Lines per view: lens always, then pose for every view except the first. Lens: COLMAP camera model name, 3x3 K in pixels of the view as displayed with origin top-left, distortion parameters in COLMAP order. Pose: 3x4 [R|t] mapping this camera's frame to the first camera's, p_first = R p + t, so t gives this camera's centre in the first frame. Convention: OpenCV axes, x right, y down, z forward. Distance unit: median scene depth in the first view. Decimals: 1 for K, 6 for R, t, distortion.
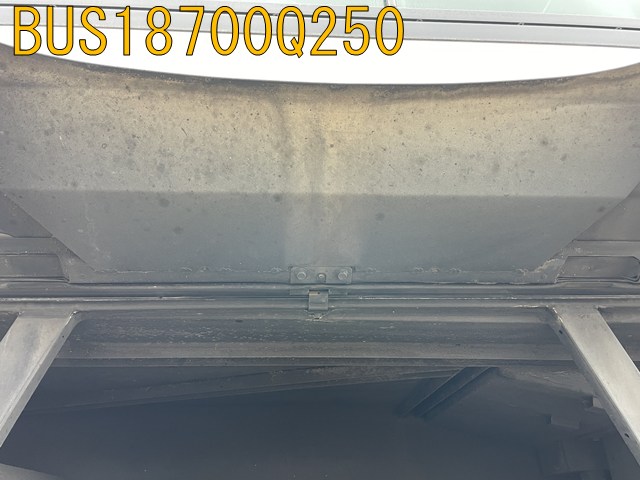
lens RADIAL K [[527.5, 0, 319.8], [0, 527.5, 242.4], [0, 0, 1]] dist [0.056165, -0.060868]
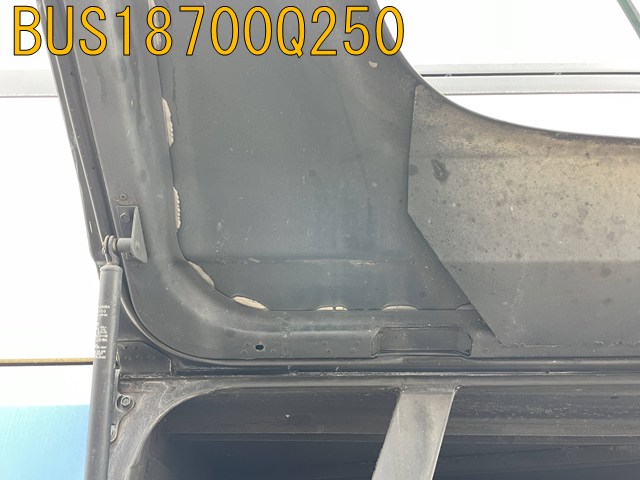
lens RADIAL K [[527.5, 0, 323.5], [0, 527.5, 245.6], [0, 0, 1]] dist [0.056165, -0.060868]
pose [[0.997071, -0.019426, -0.073975, -0.734492], [0.012491, 0.995581, -0.093074, -0.042298], [0.075456, 0.091877, 0.992907, 0.024982]]
